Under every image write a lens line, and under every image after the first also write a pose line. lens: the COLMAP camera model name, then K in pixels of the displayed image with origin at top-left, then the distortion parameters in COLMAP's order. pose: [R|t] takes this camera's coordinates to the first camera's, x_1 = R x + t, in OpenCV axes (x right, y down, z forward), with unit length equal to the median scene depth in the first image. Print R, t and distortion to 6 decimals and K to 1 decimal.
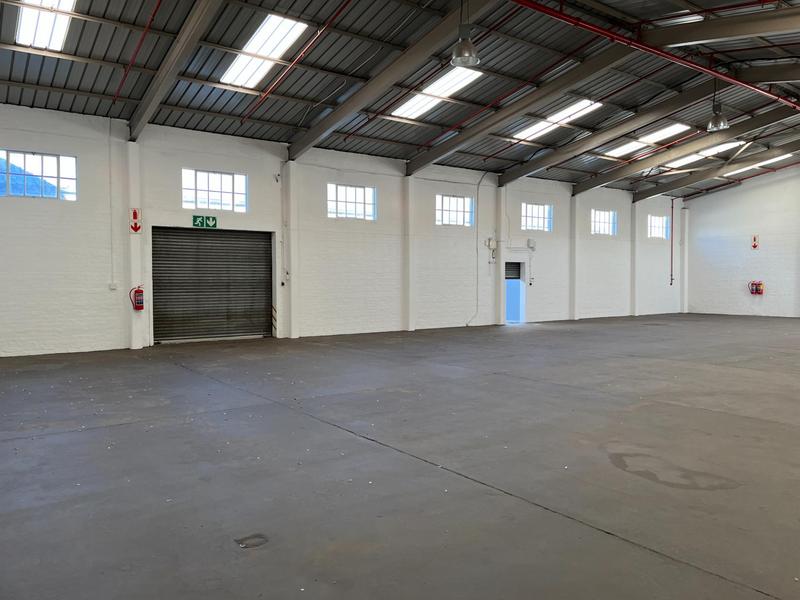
lens RADIAL K [[602.6, 0, 404.9], [0, 602.6, 303.1], [0, 0, 1]] dist [0.061860, -0.093780]
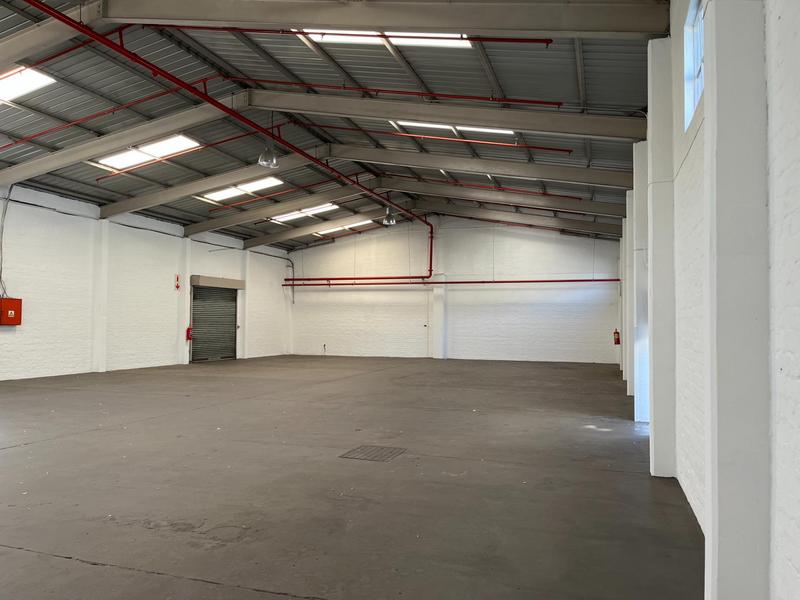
lens RADIAL K [[602.6, 0, 402.0], [0, 602.6, 304.7], [0, 0, 1]] dist [0.061860, -0.093780]
pose [[0.819044, 0.031706, 0.572854, 0.027971], [0.008081, 0.997735, -0.066776, -0.000933], [-0.573674, 0.059322, 0.816933, 0.019908]]
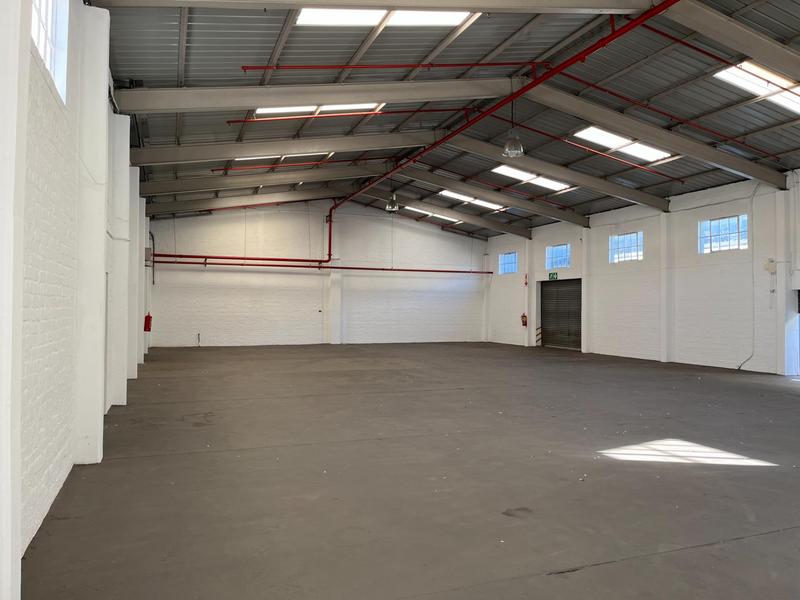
lens RADIAL K [[602.6, 0, 398.1], [0, 602.6, 297.0], [0, 0, 1]] dist [0.061860, -0.093780]
pose [[0.248779, 0.028014, 0.968155, -1.003316], [0.028806, 0.998925, -0.036306, -0.052462], [-0.968132, 0.036921, 0.247705, 1.469509]]
